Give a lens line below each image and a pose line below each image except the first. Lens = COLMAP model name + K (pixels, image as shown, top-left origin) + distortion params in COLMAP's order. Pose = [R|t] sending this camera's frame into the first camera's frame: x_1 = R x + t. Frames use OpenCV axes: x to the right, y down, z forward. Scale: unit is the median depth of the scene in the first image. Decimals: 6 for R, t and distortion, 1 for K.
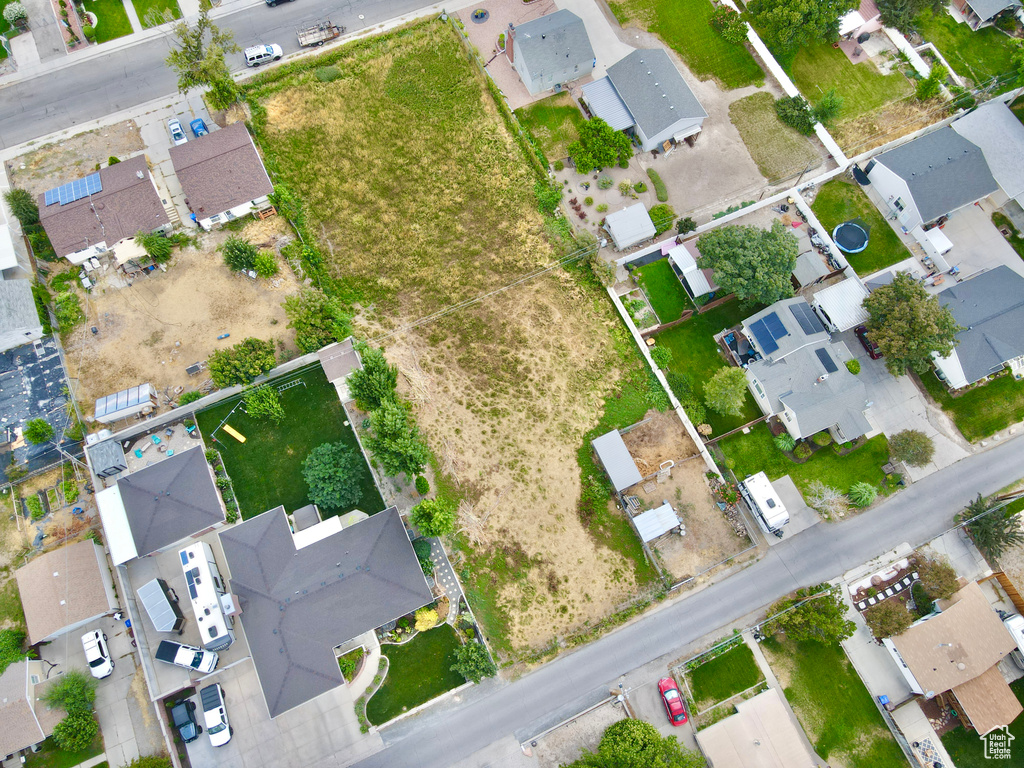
lens RADIAL K [[752.6, 0, 506.4], [0, 752.6, 374.6], [0, 0, 1]] dist [0.016213, 0.007230]
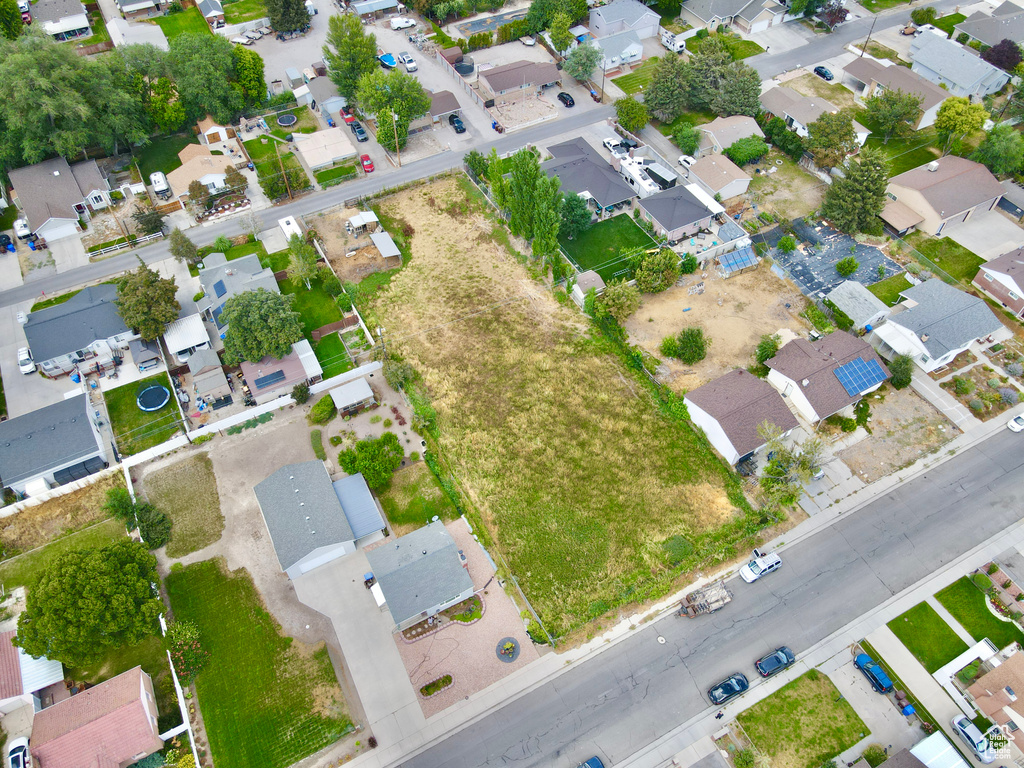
lens RADIAL K [[752.6, 0, 506.4], [0, 752.6, 374.6], [0, 0, 1]] dist [0.016213, 0.007230]
pose [[-0.998262, 0.051831, -0.028041, -0.032195], [-0.050466, -0.506193, 0.860943, -1.207960], [0.030430, 0.860861, 0.507929, 0.452133]]
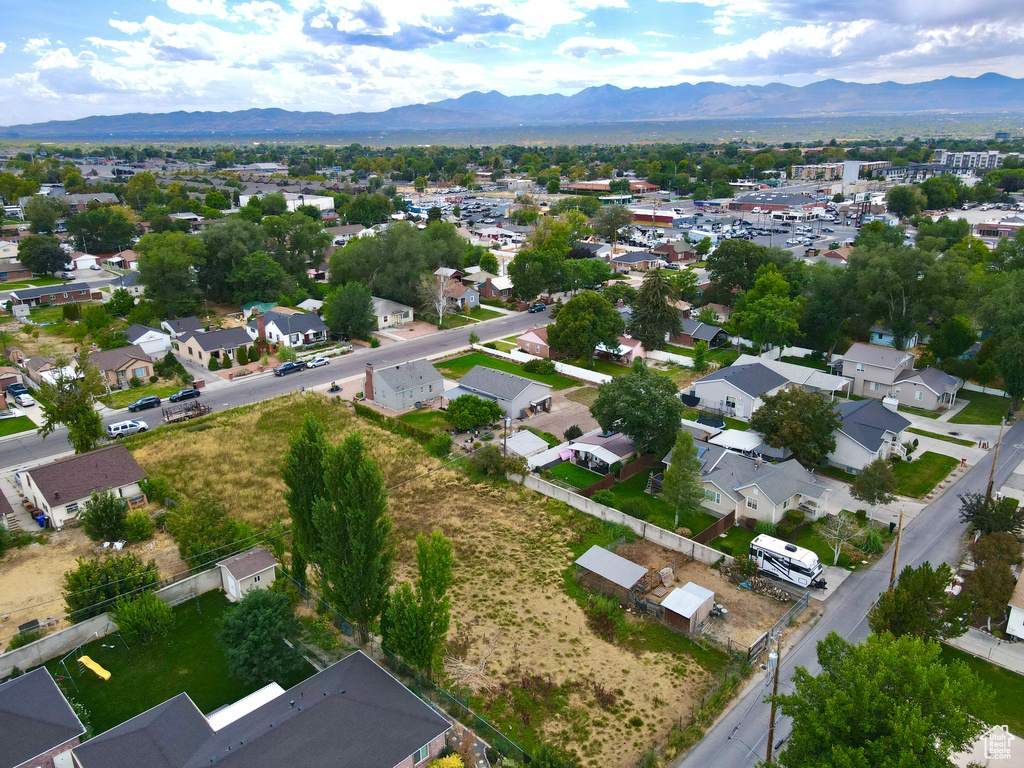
lens RADIAL K [[752.6, 0, 506.4], [0, 752.6, 374.6], [0, 0, 1]] dist [0.016213, 0.007230]
pose [[0.938074, -0.113259, 0.327398, -0.198491], [0.327192, 0.600226, -0.729845, 0.523637], [-0.113851, 0.791771, 0.600114, 0.322996]]
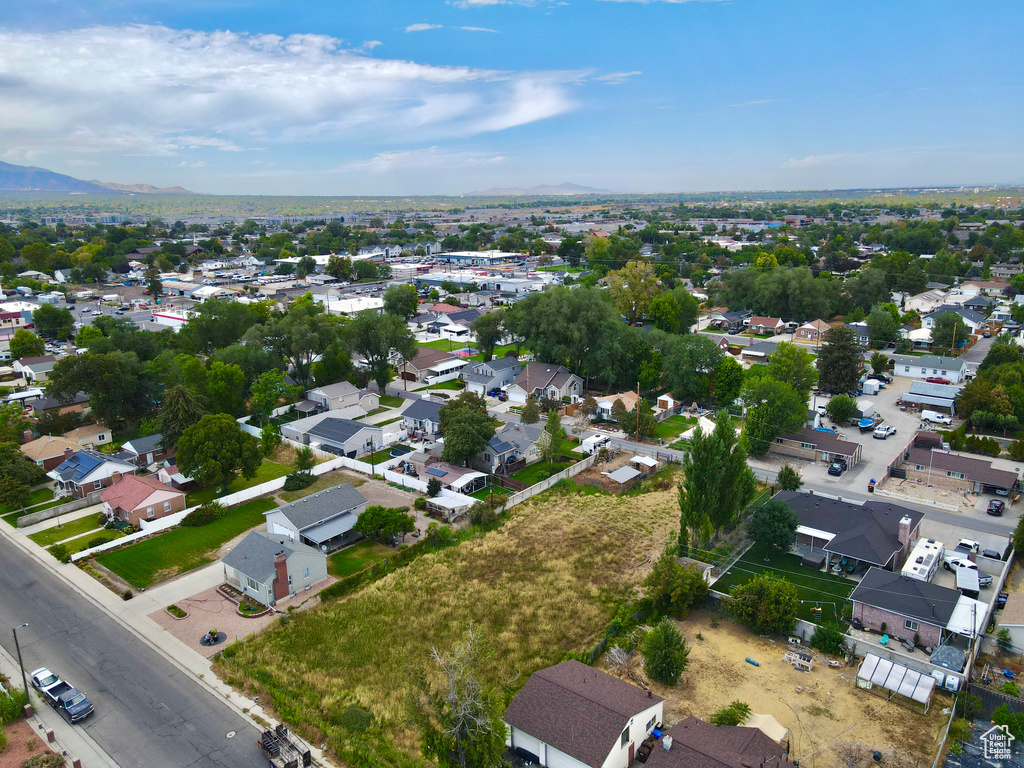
lens RADIAL K [[743.5, 0, 505.5], [0, 743.5, 409.2], [0, 0, 1]] dist [0.012116, -0.001552]
pose [[-0.433368, -0.240792, 0.868454, -0.942790], [0.851206, 0.207184, 0.482206, -0.776112], [-0.296041, 0.948206, 0.115177, 0.729241]]
